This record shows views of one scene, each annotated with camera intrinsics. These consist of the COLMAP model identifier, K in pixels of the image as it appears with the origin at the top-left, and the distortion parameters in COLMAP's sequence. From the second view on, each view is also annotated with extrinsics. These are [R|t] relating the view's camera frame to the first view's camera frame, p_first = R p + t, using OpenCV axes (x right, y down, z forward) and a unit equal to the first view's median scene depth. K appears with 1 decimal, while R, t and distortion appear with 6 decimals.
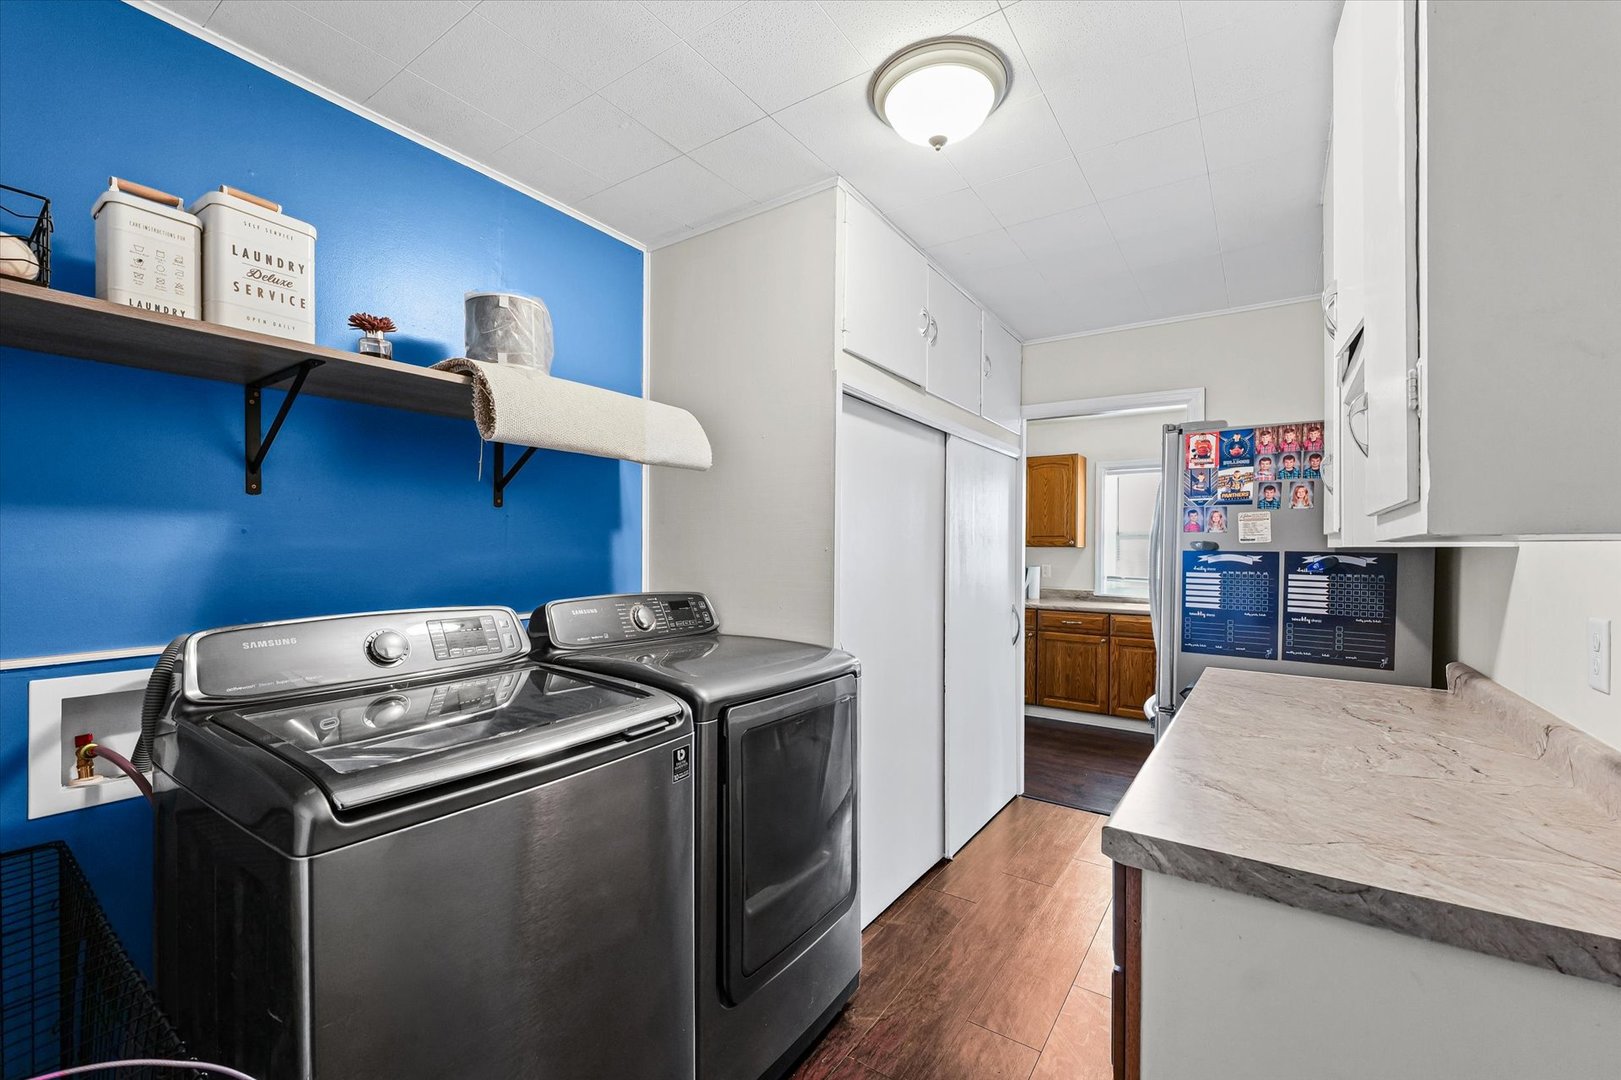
lens RADIAL K [[668.8, 0, 804.7], [0, 668.8, 550.7], [0, 0, 1]] dist [-0.002259, -0.000012]
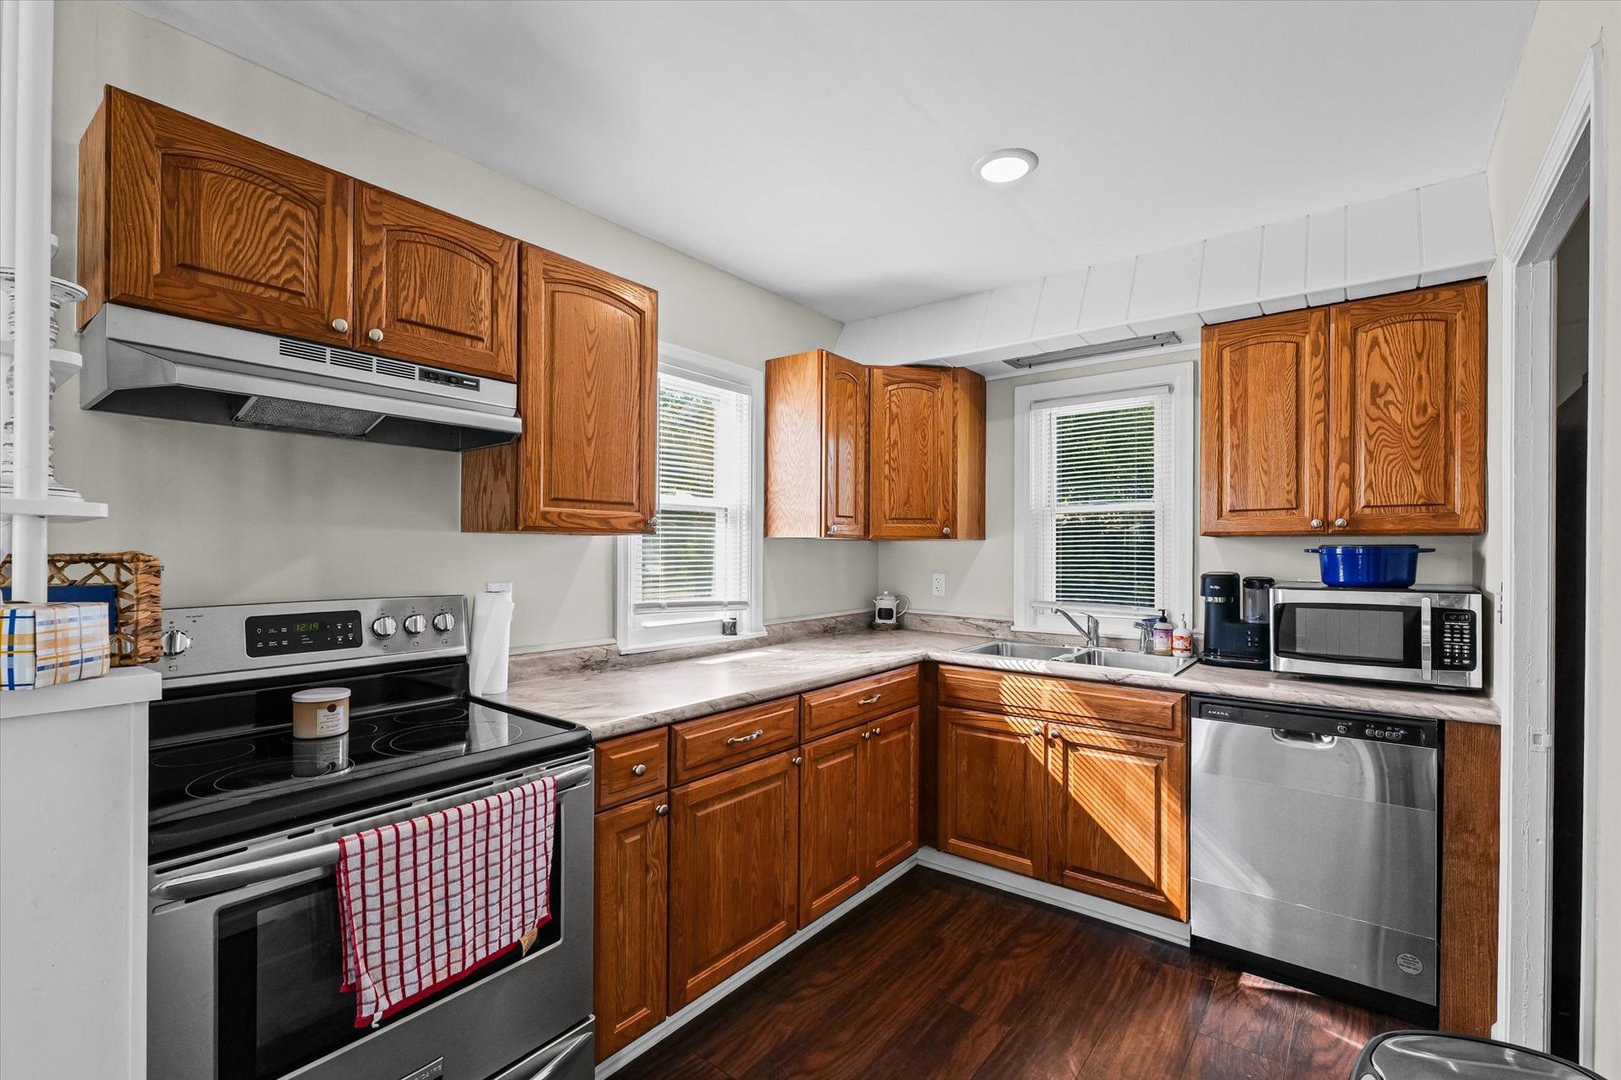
lens RADIAL K [[702.0, 0, 819.4], [0, 702.0, 551.1], [0, 0, 1]] dist [-0.000578, -0.000951]
pose [[0.035539, -0.004000, 0.999360, 0.009321], [-0.001620, 0.999990, 0.004060, 0.002015], [-0.999367, -0.001764, 0.035532, 0.893400]]
